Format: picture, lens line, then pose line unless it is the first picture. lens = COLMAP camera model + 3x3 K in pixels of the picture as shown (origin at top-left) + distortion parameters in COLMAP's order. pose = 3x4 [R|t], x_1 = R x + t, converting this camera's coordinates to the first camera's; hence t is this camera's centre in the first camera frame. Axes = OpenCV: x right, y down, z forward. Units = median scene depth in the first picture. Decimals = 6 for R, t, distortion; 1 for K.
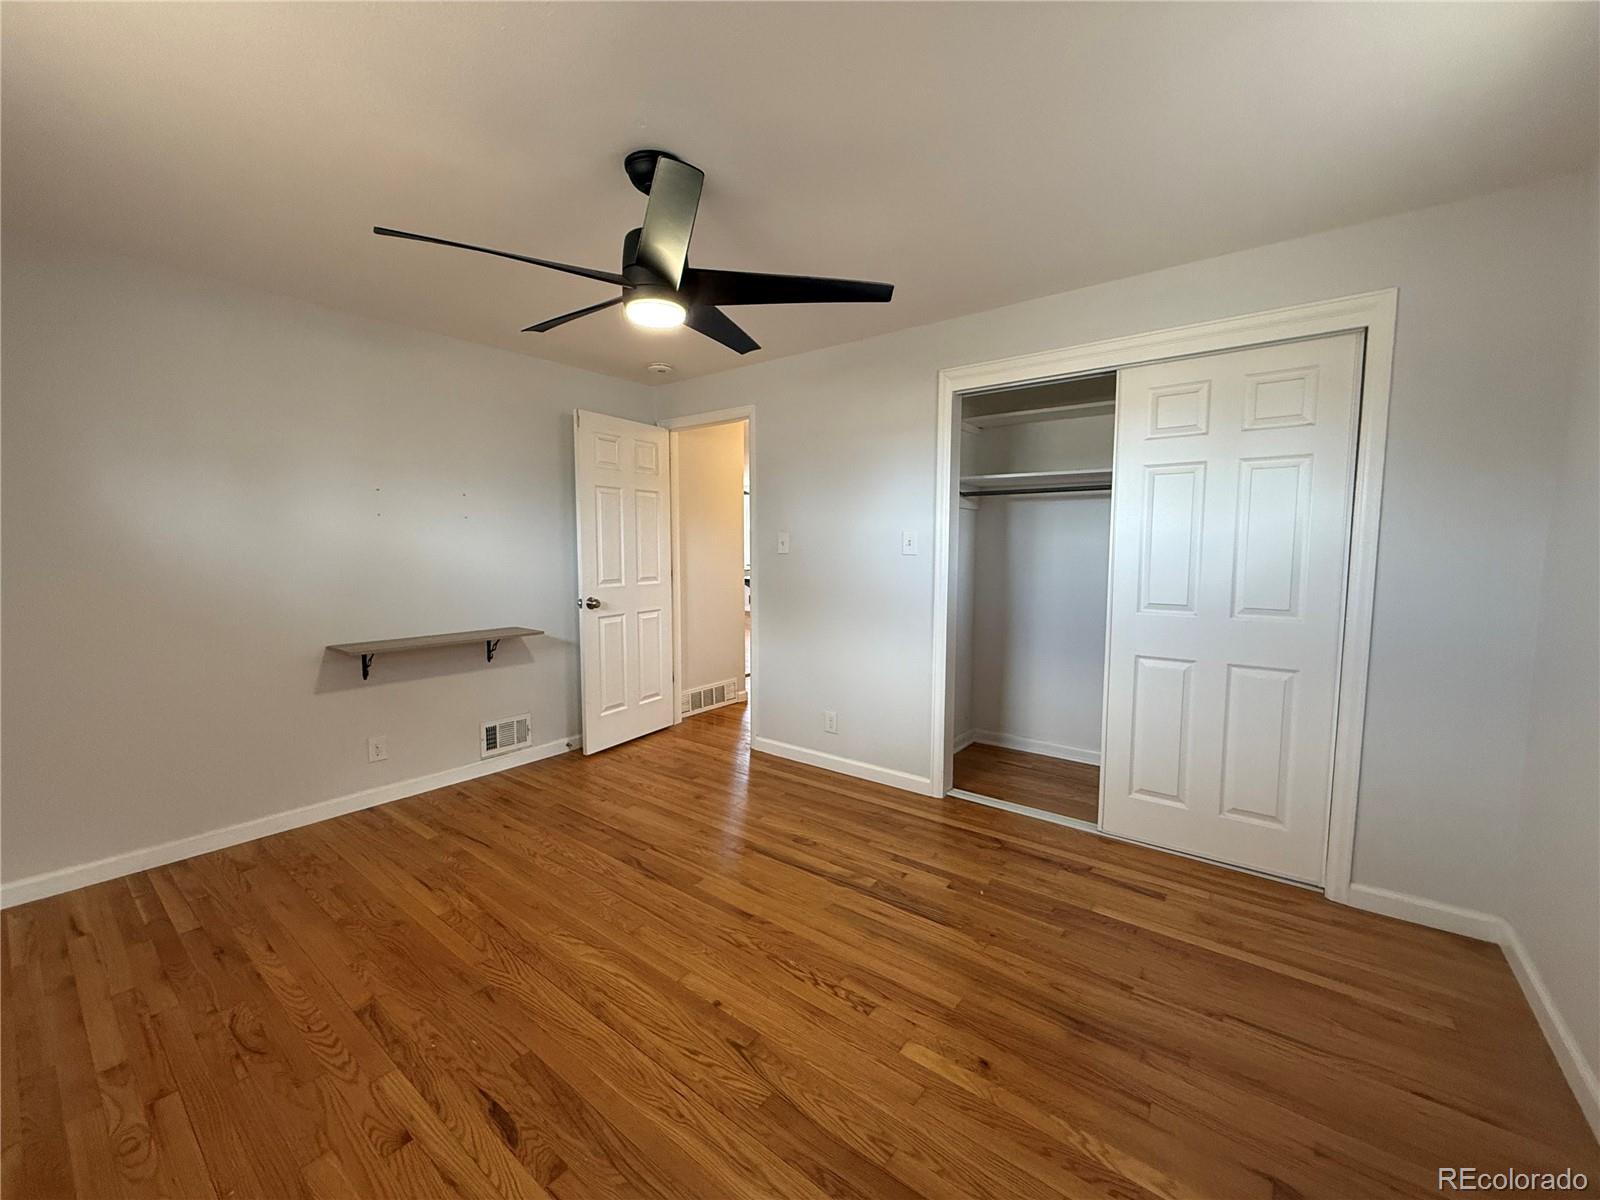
lens RADIAL K [[637.2, 0, 801.9], [0, 637.2, 598.7], [0, 0, 1]] dist [-0.001864, -0.000089]
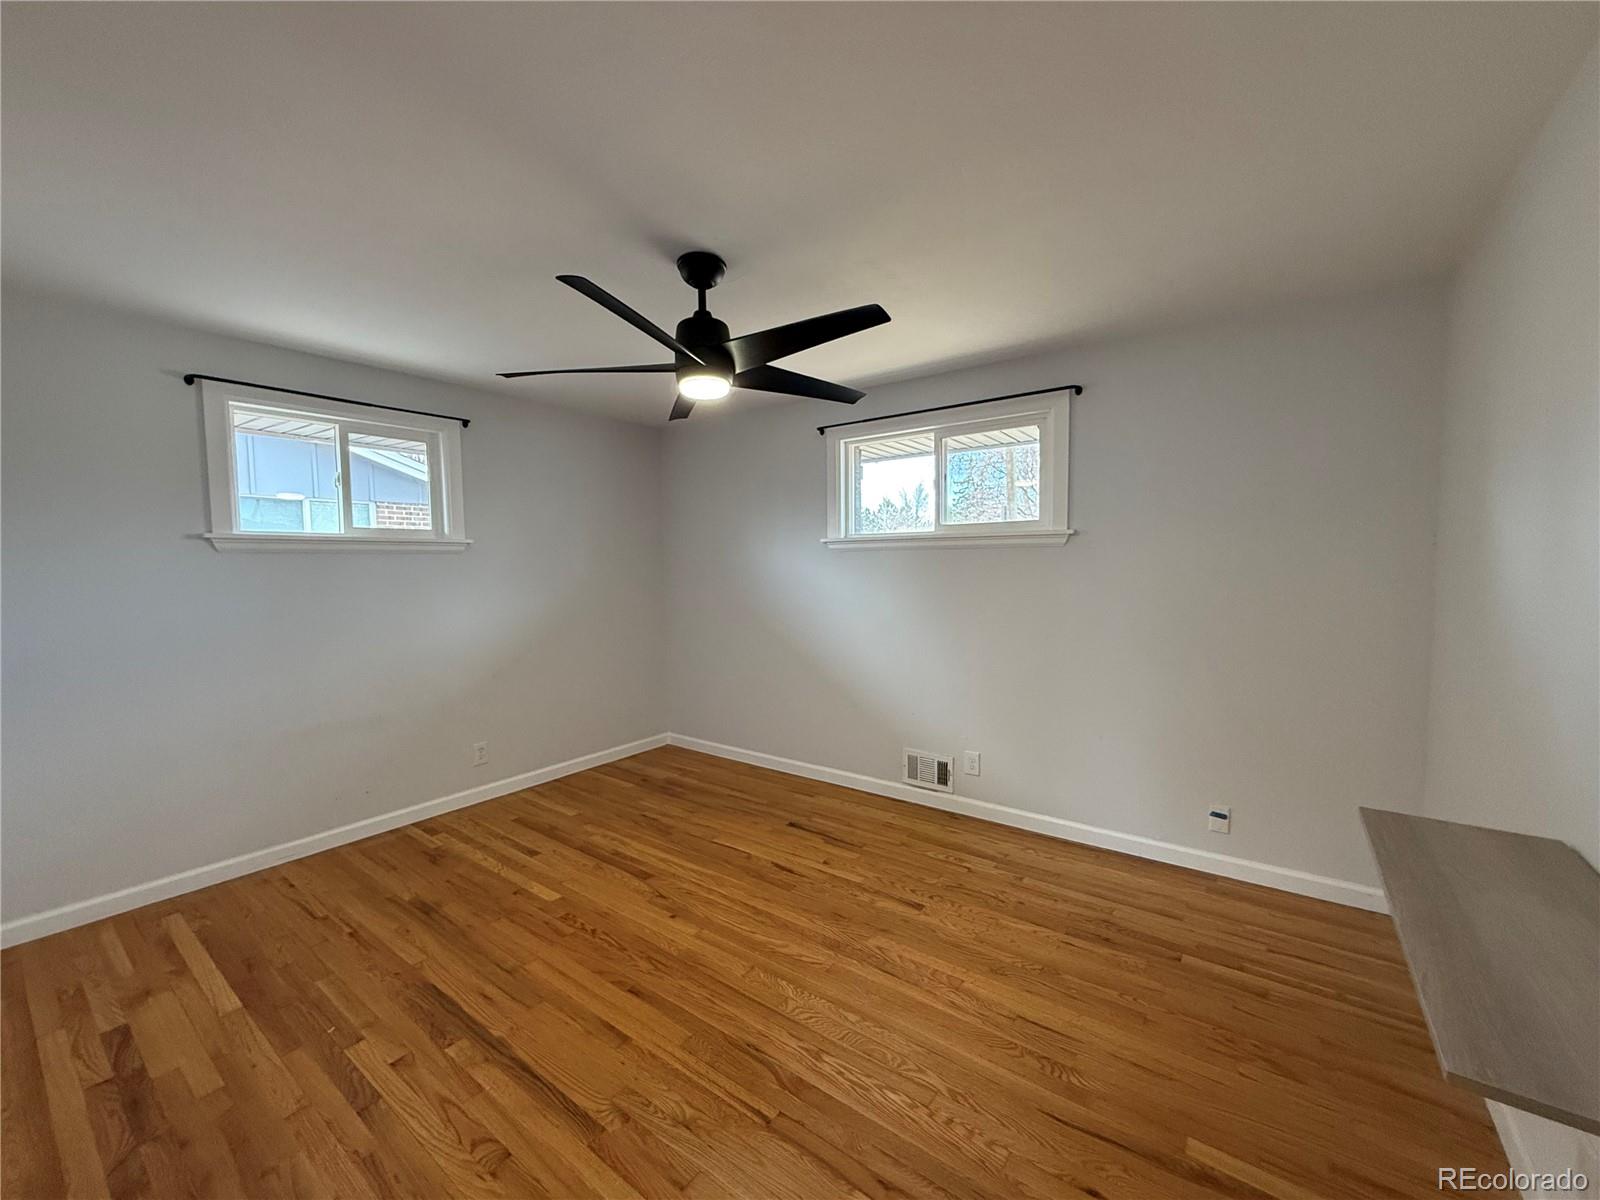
lens RADIAL K [[637.2, 0, 800.4], [0, 637.2, 602.8], [0, 0, 1]] dist [-0.001864, -0.000089]
pose [[-0.999779, 0.009022, -0.019000, -0.344109], [0.006049, 0.988496, 0.151126, -0.217044], [0.020145, 0.150978, -0.988332, 2.002680]]
